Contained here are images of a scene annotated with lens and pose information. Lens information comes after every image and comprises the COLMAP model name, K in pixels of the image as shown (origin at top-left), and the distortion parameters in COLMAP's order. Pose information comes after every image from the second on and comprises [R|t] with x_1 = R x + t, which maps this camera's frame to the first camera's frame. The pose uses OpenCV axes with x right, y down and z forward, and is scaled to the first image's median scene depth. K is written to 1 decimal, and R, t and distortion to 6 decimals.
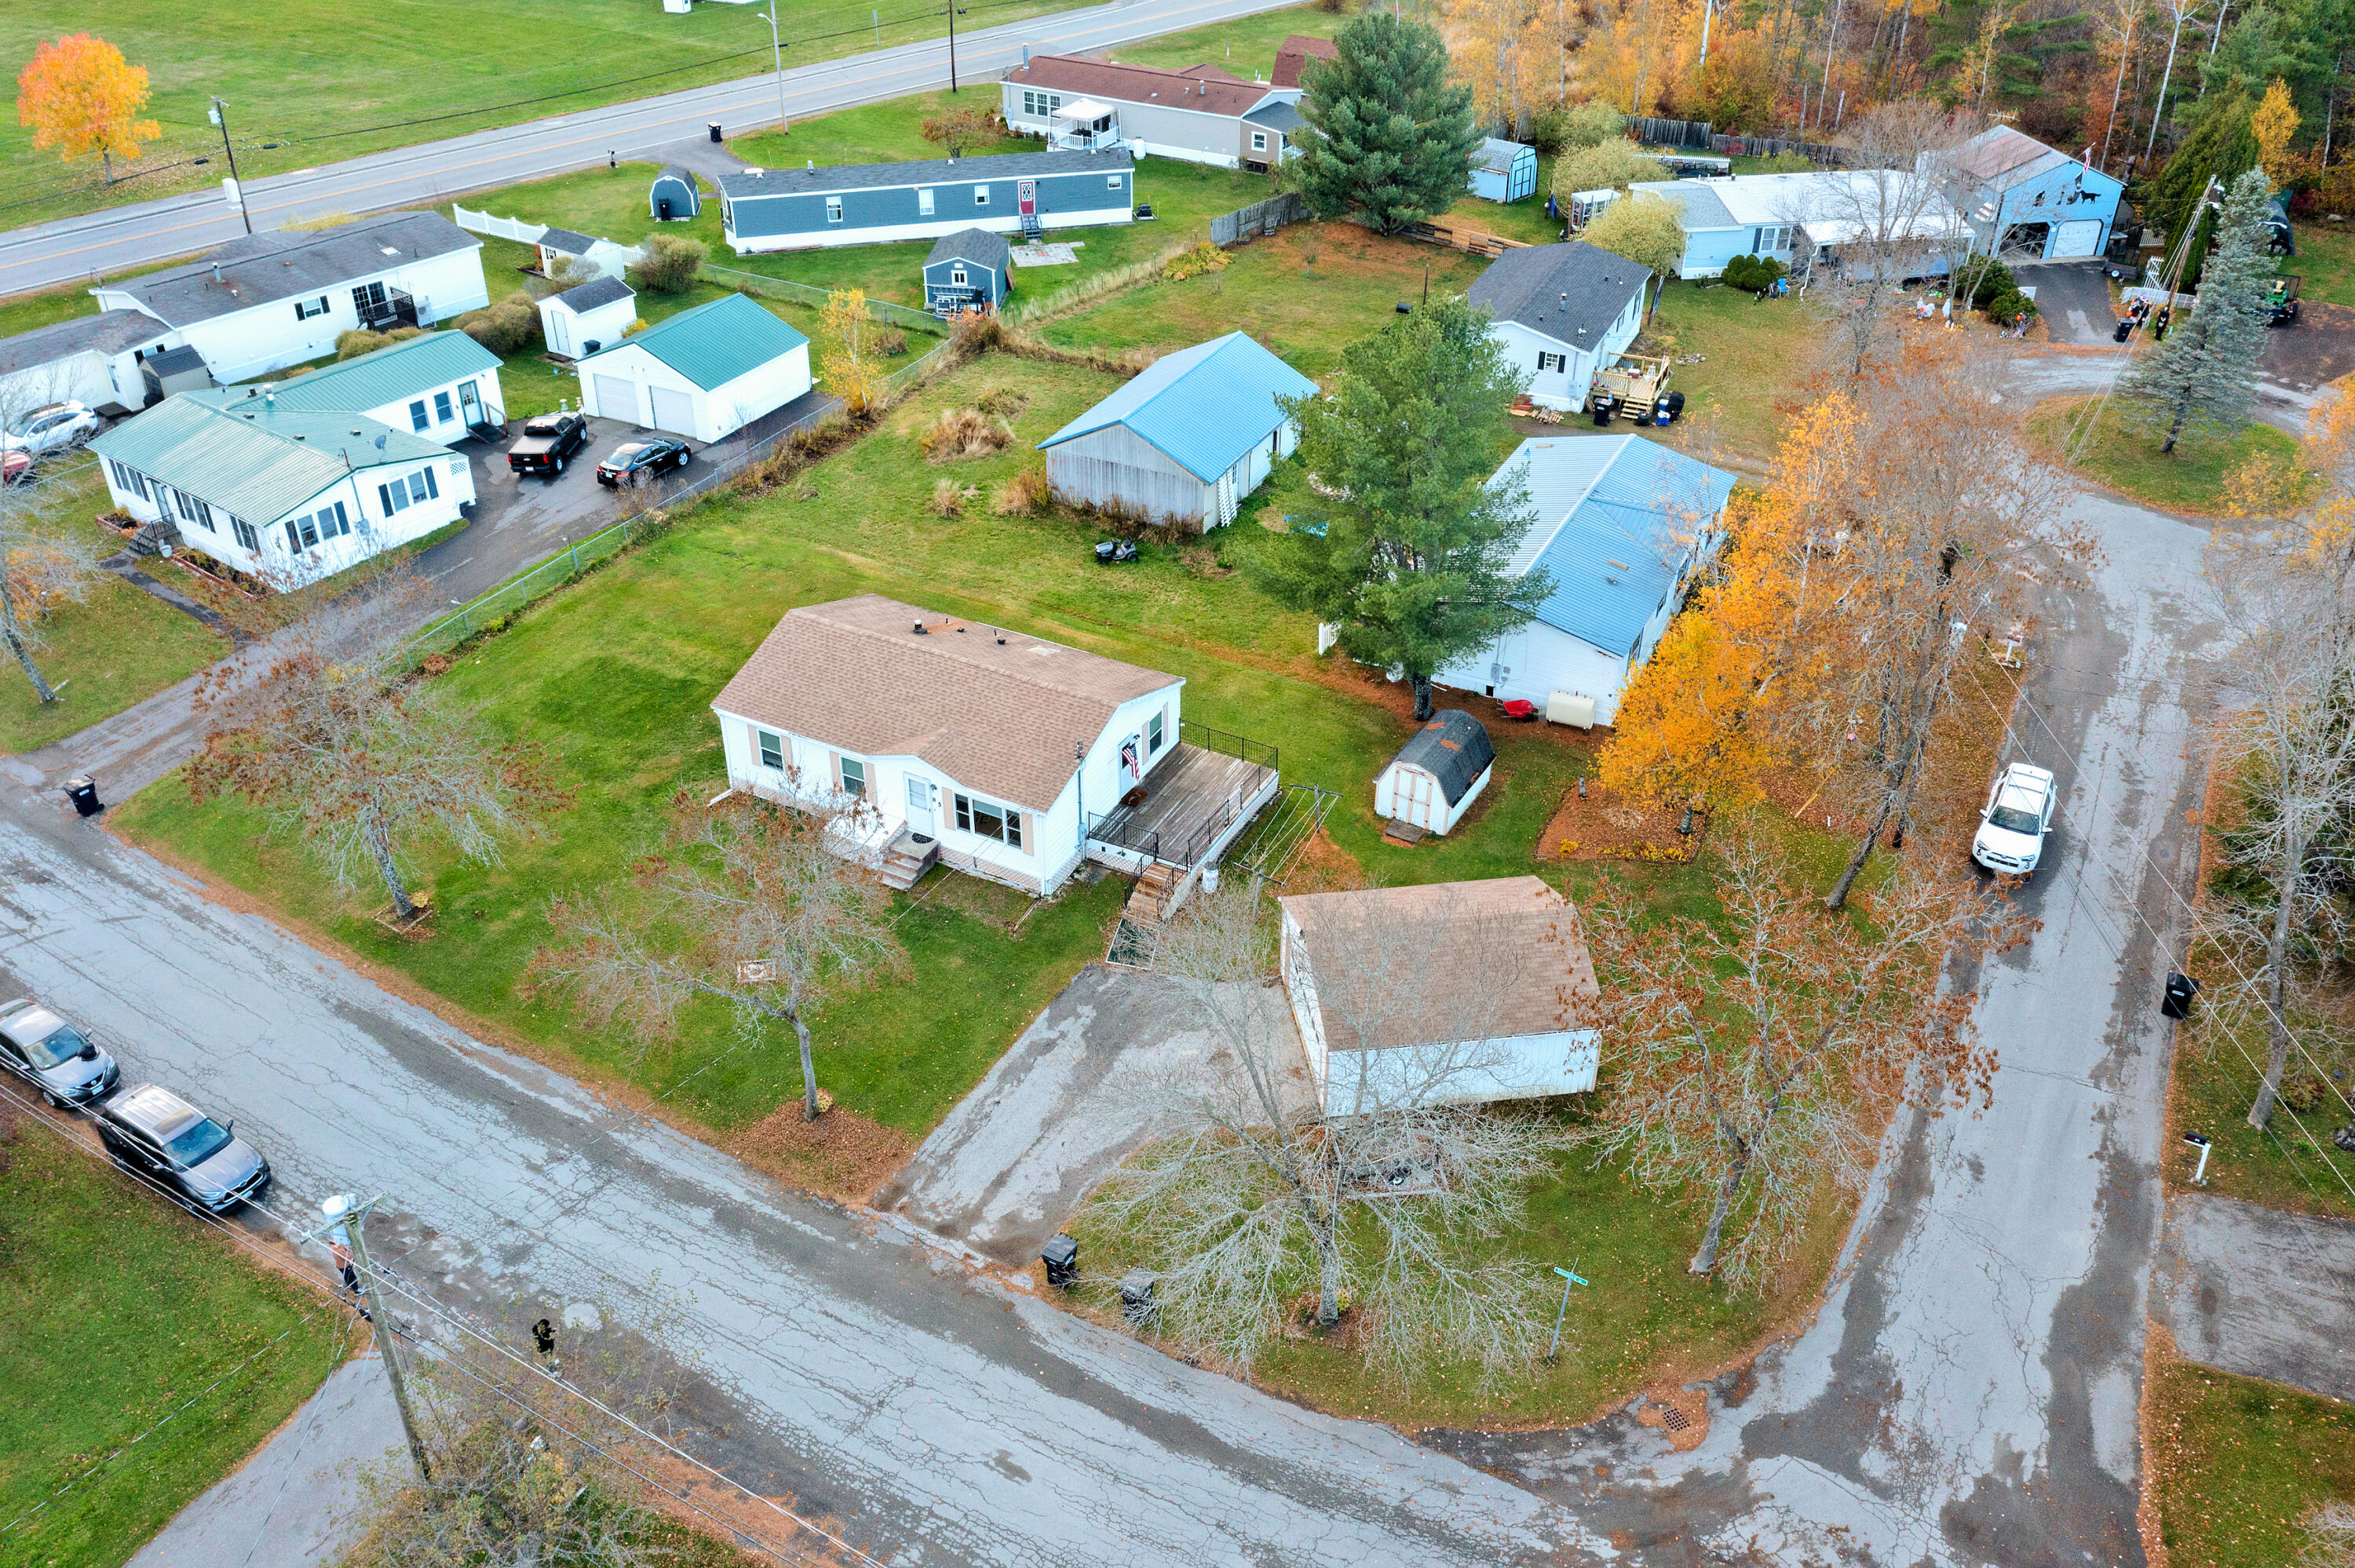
lens RADIAL K [[1895.1, 0, 1165.9], [0, 1895.1, 771.1], [0, 0, 1]] dist [-0.015503, -0.005214]
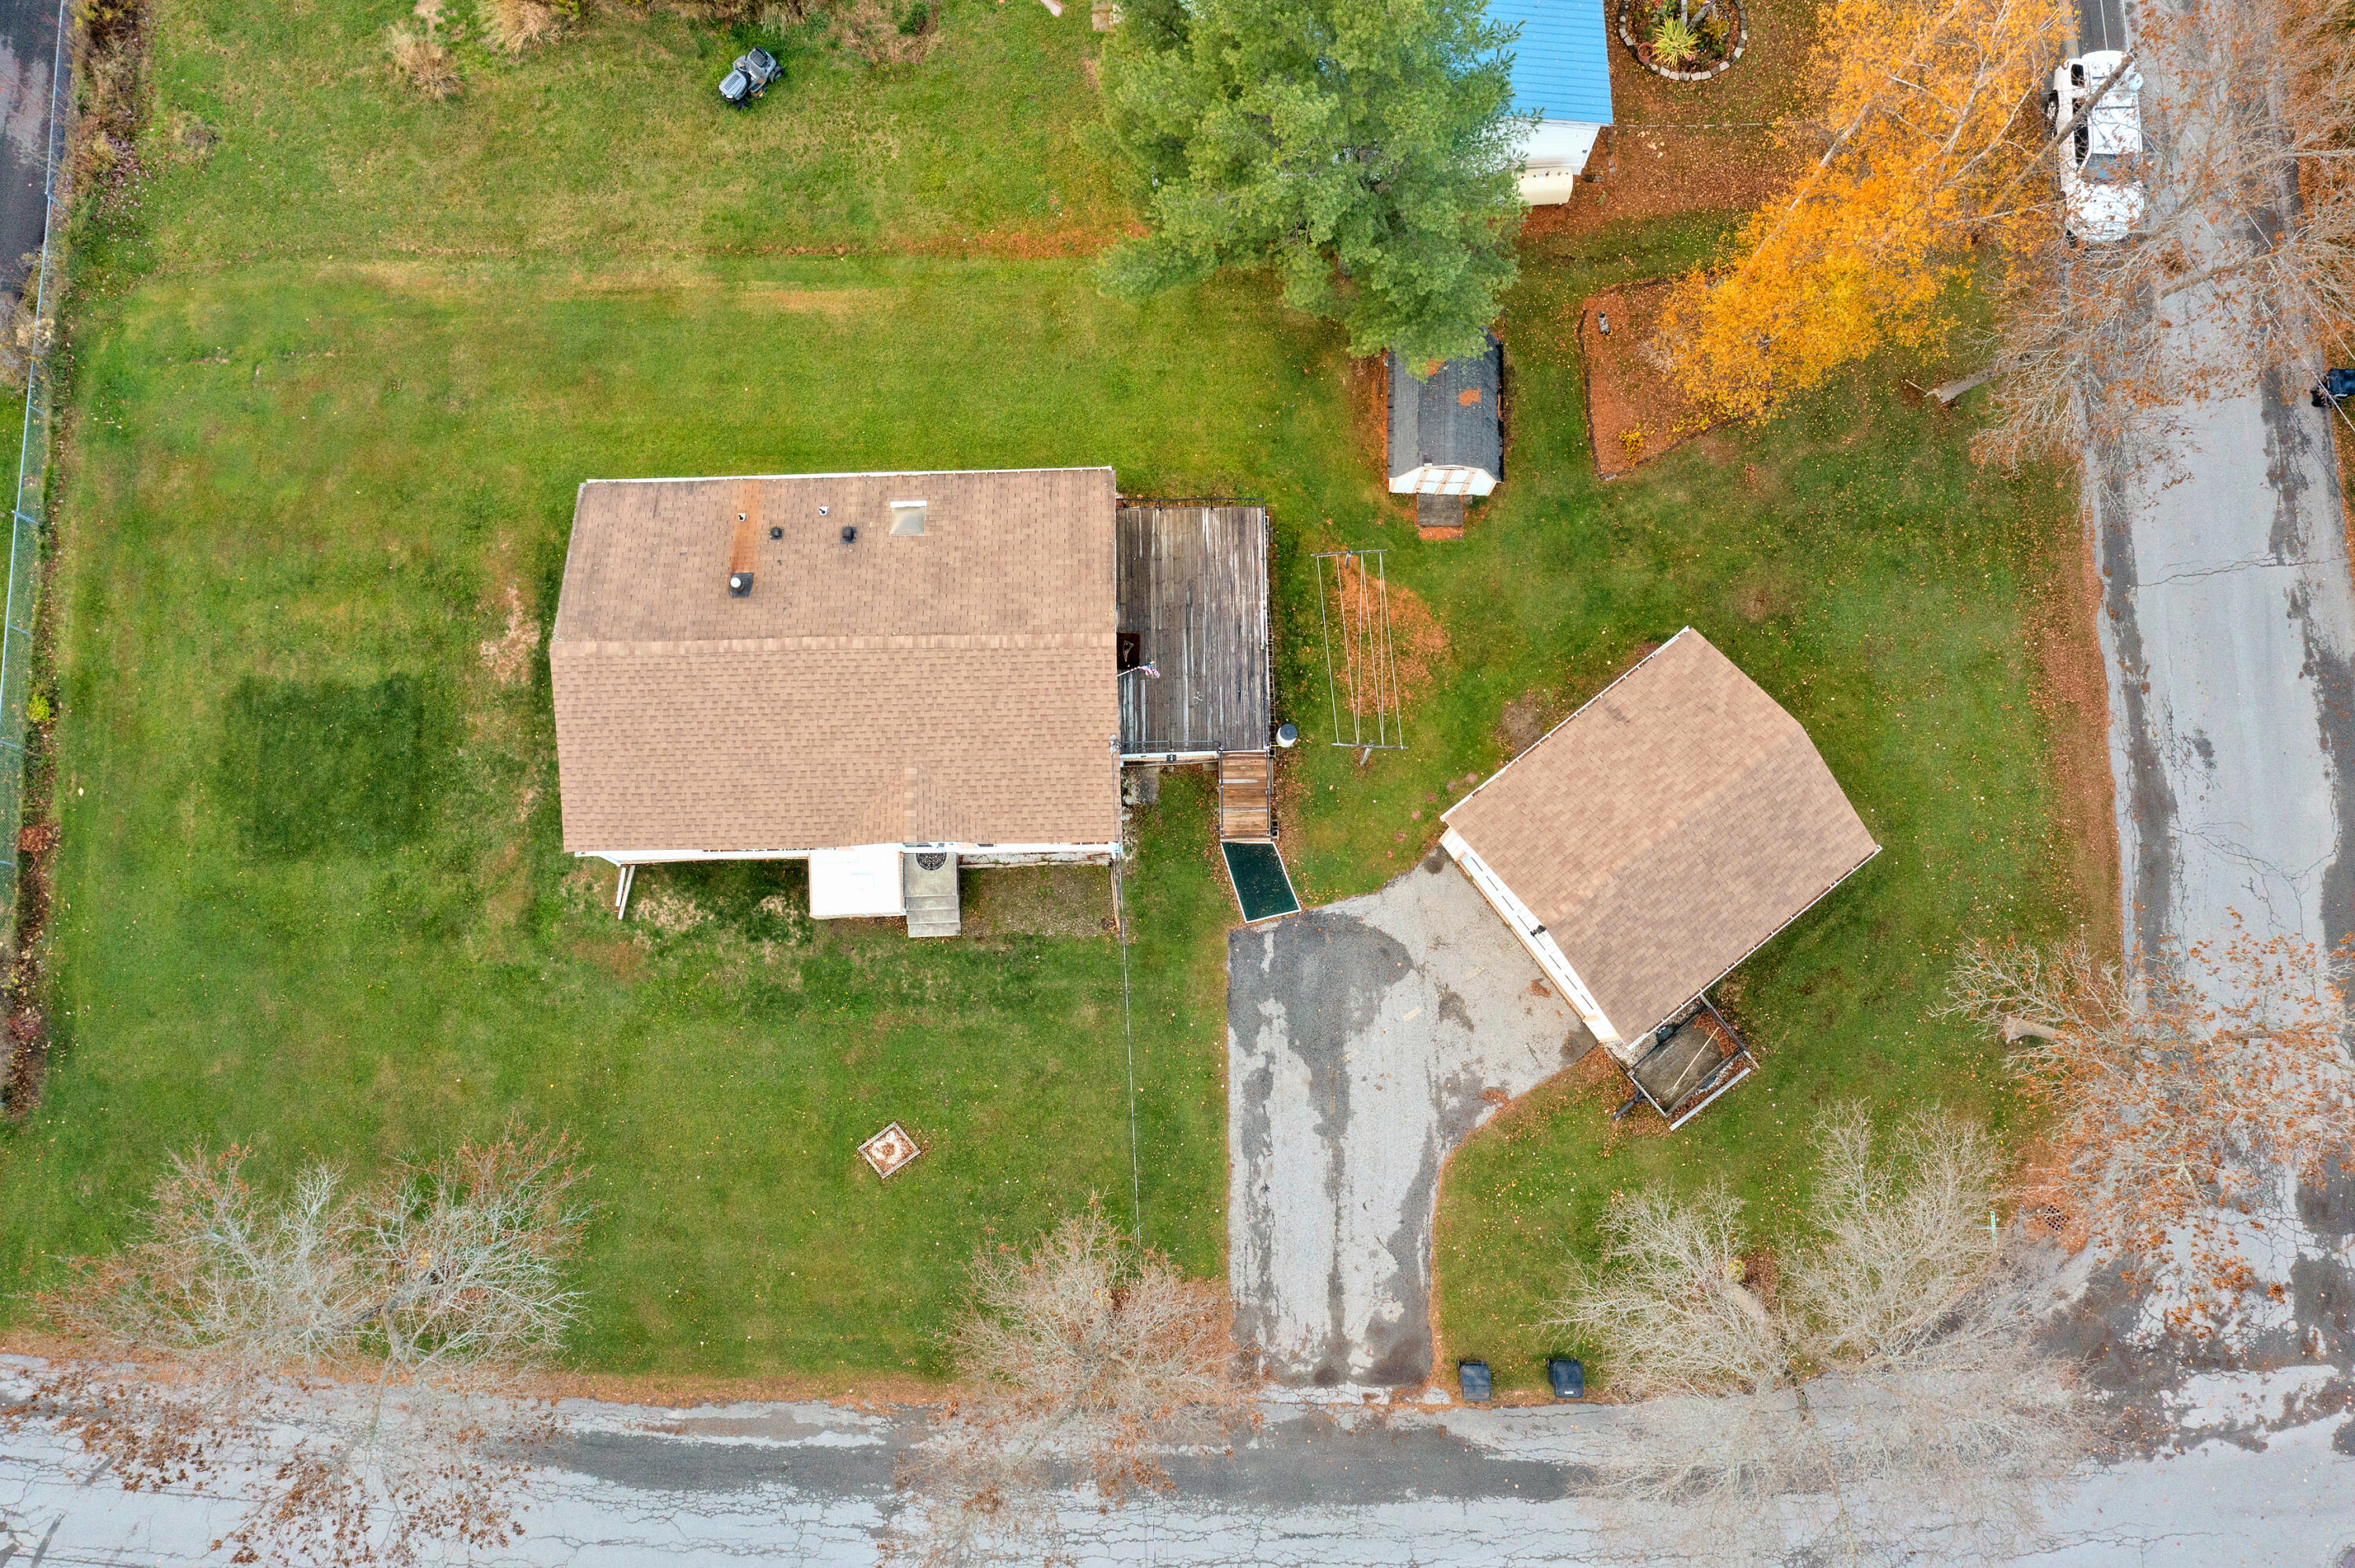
lens RADIAL K [[1895.1, 0, 1178.1], [0, 1895.1, 765.8], [0, 0, 1]] dist [-0.015503, -0.005214]
pose [[0.868844, -0.490535, 0.066977, -0.076090], [0.287579, 0.610164, 0.738239, -0.537457], [-0.402999, -0.622154, 0.671205, 0.474393]]
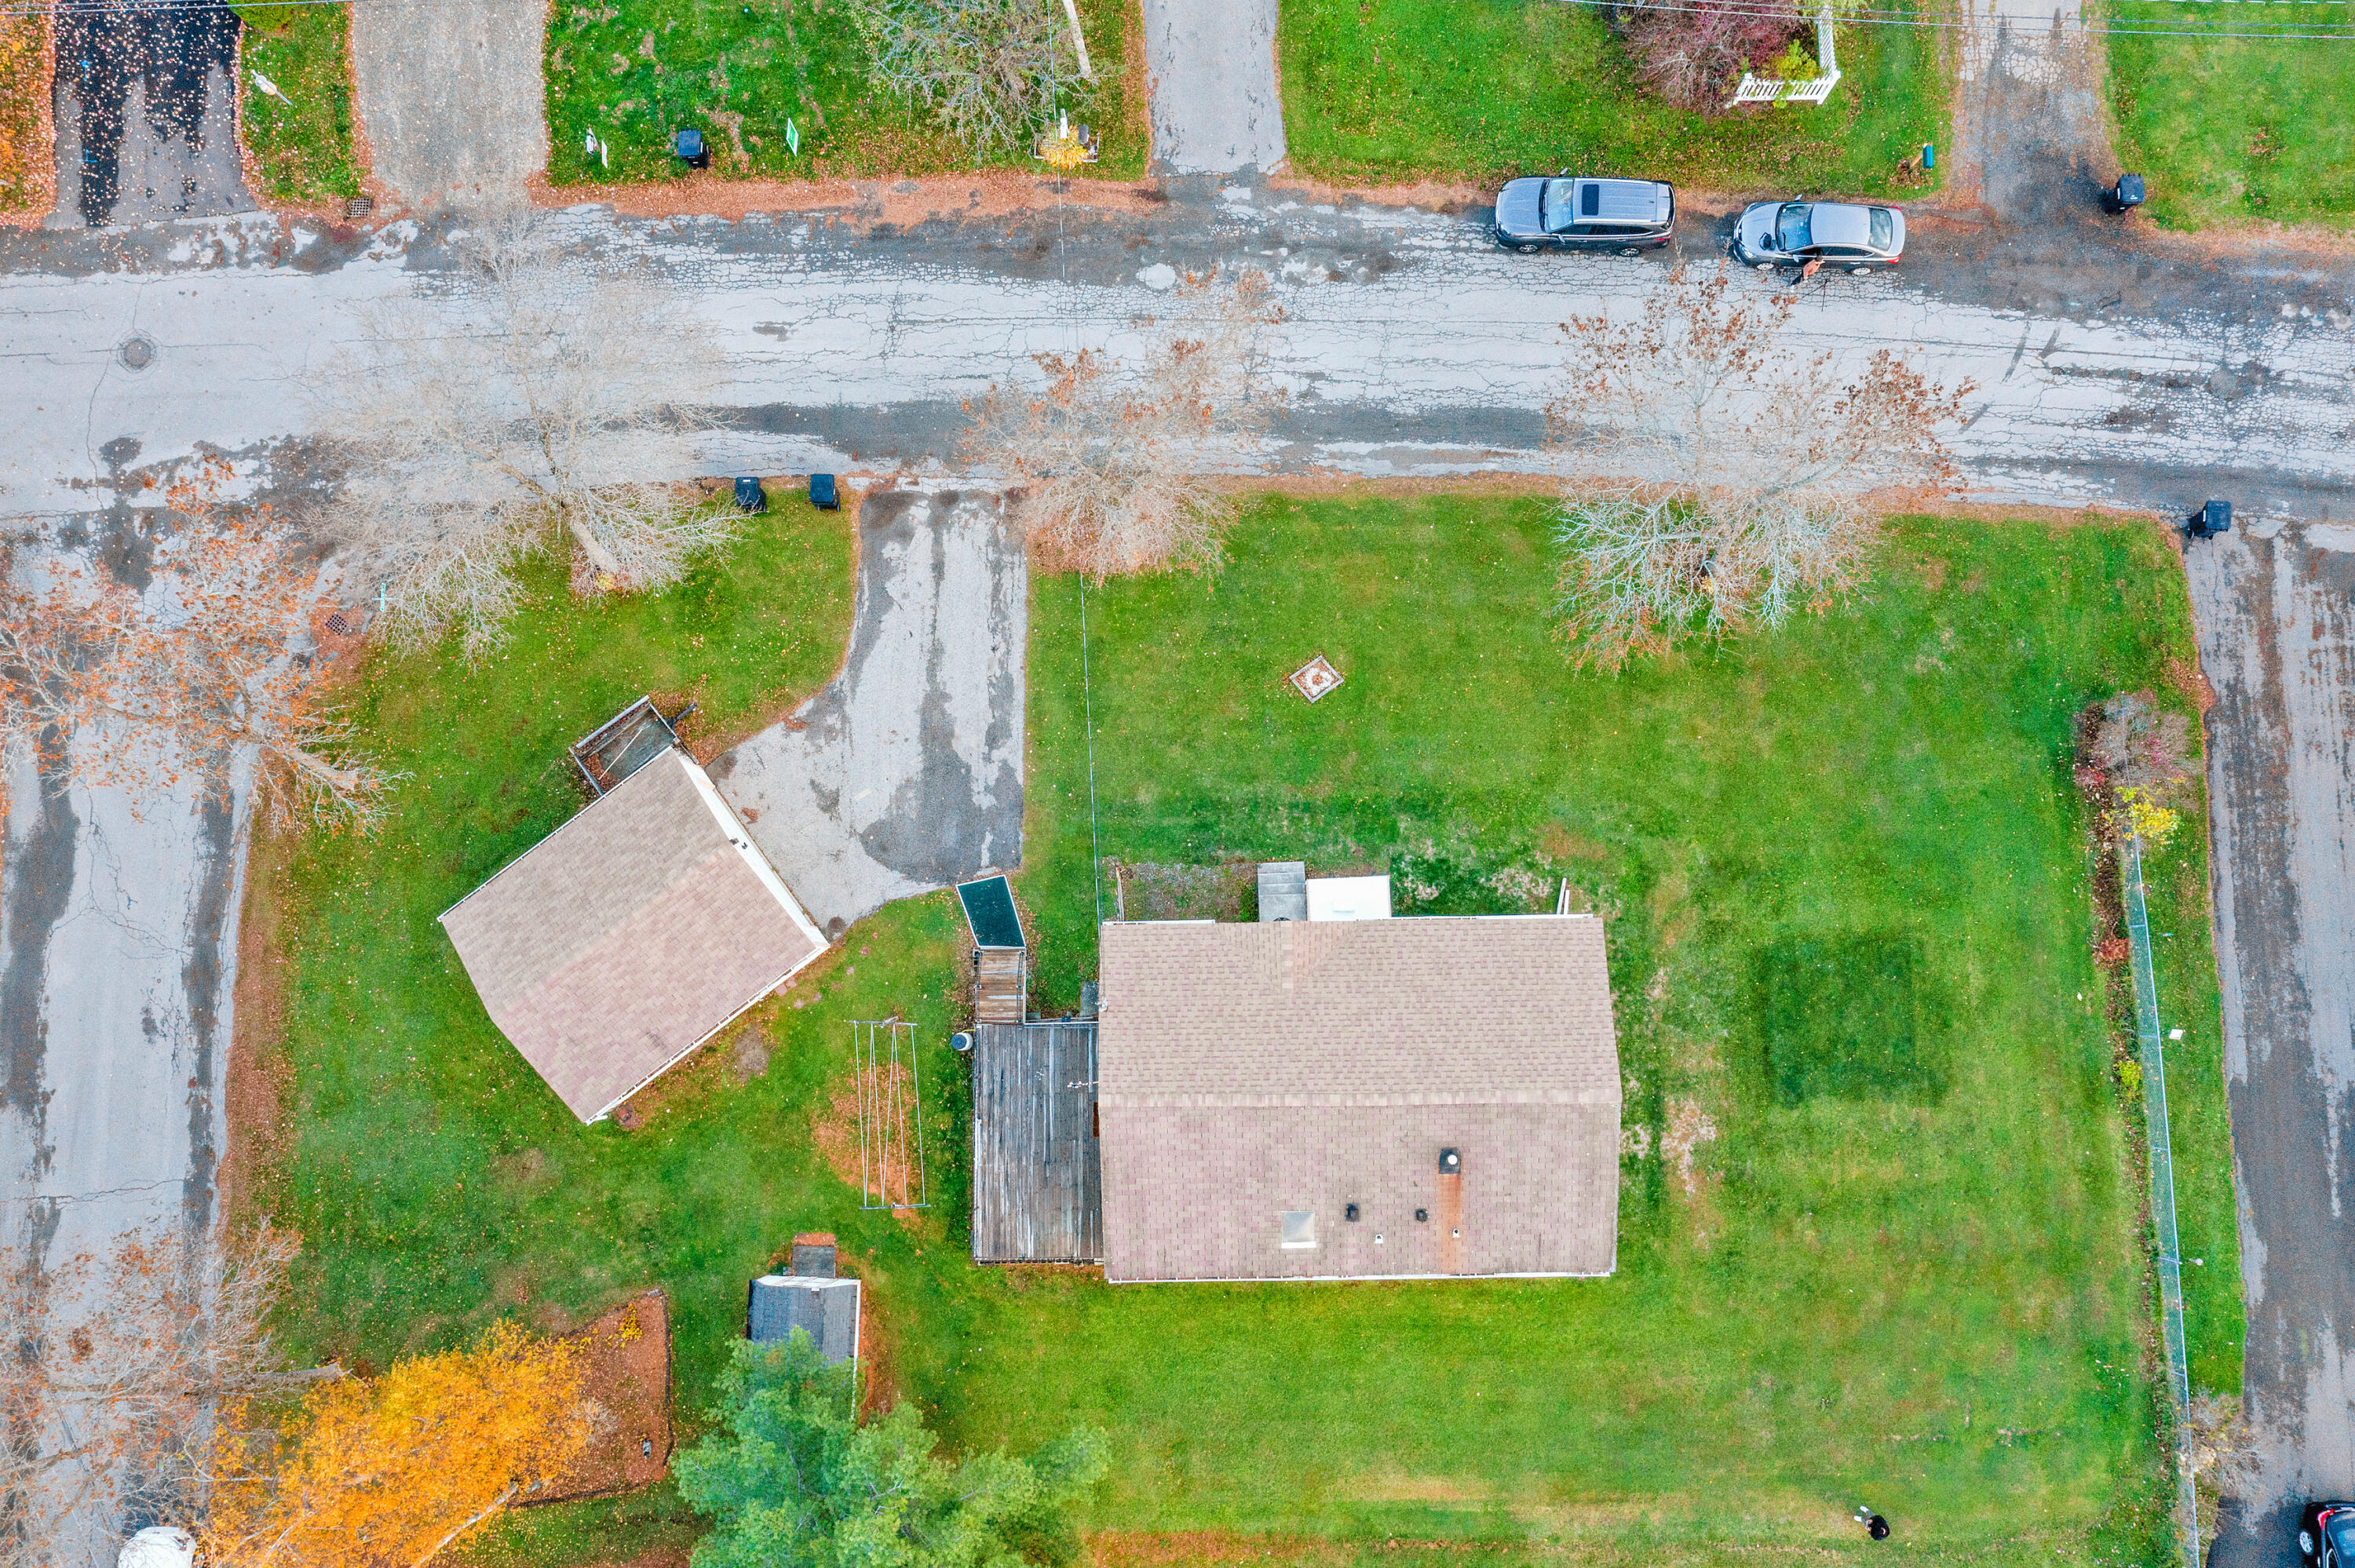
lens RADIAL K [[1895.1, 0, 1181.5], [0, 1895.1, 770.8], [0, 0, 1]] dist [-0.015503, -0.005214]
pose [[-0.871303, 0.488579, -0.046059, -0.085736], [-0.249934, -0.361019, 0.898442, -0.709846], [0.422332, 0.794327, 0.436669, 0.560479]]
